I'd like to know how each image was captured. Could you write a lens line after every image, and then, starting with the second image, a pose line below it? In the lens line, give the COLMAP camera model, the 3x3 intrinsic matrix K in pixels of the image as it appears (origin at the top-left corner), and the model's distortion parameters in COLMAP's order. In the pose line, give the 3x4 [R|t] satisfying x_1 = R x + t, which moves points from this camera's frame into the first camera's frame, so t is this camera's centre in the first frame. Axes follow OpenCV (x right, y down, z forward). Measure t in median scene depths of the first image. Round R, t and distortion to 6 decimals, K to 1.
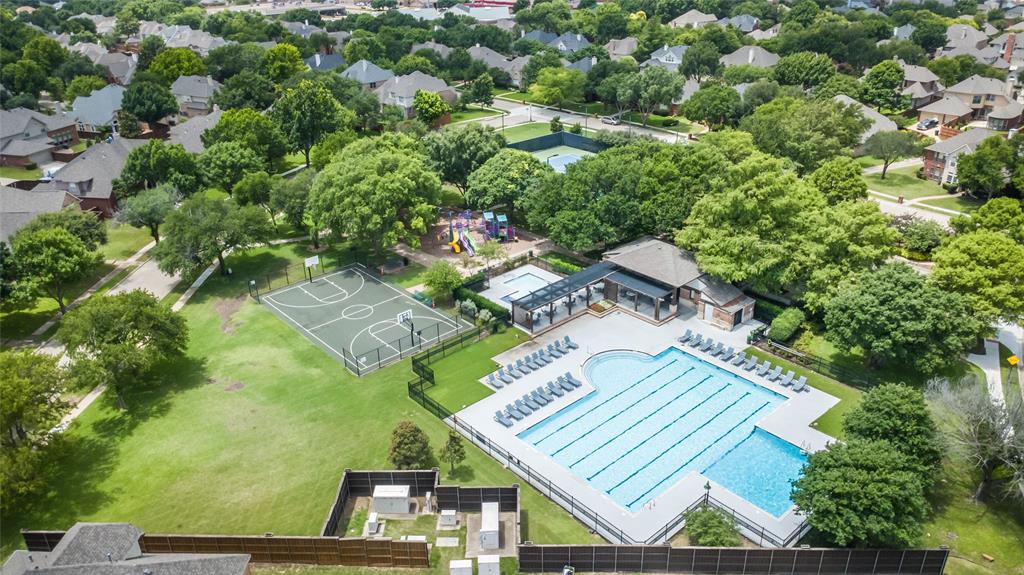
lens RADIAL K [[719.9, 0, 512.0], [0, 719.9, 287.5], [0, 0, 1]] dist [-0.001075, -0.000260]
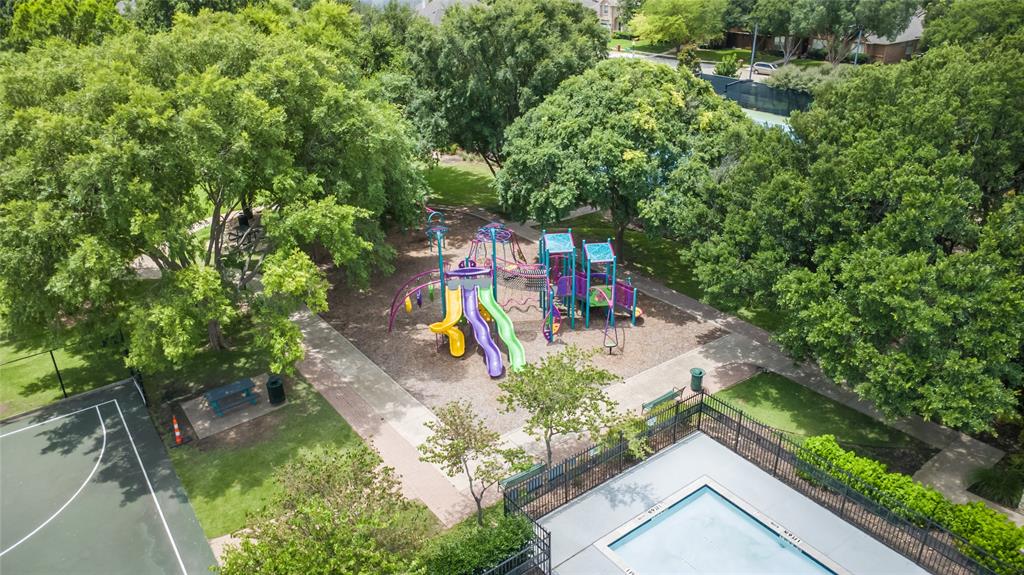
lens RADIAL K [[719.9, 0, 512.0], [0, 719.9, 287.5], [0, 0, 1]] dist [-0.001075, -0.000260]
pose [[0.994875, 0.046423, -0.089829, -0.023184], [-0.045762, 0.998908, 0.009402, -0.081008], [0.090167, -0.005243, 0.995913, 0.666768]]
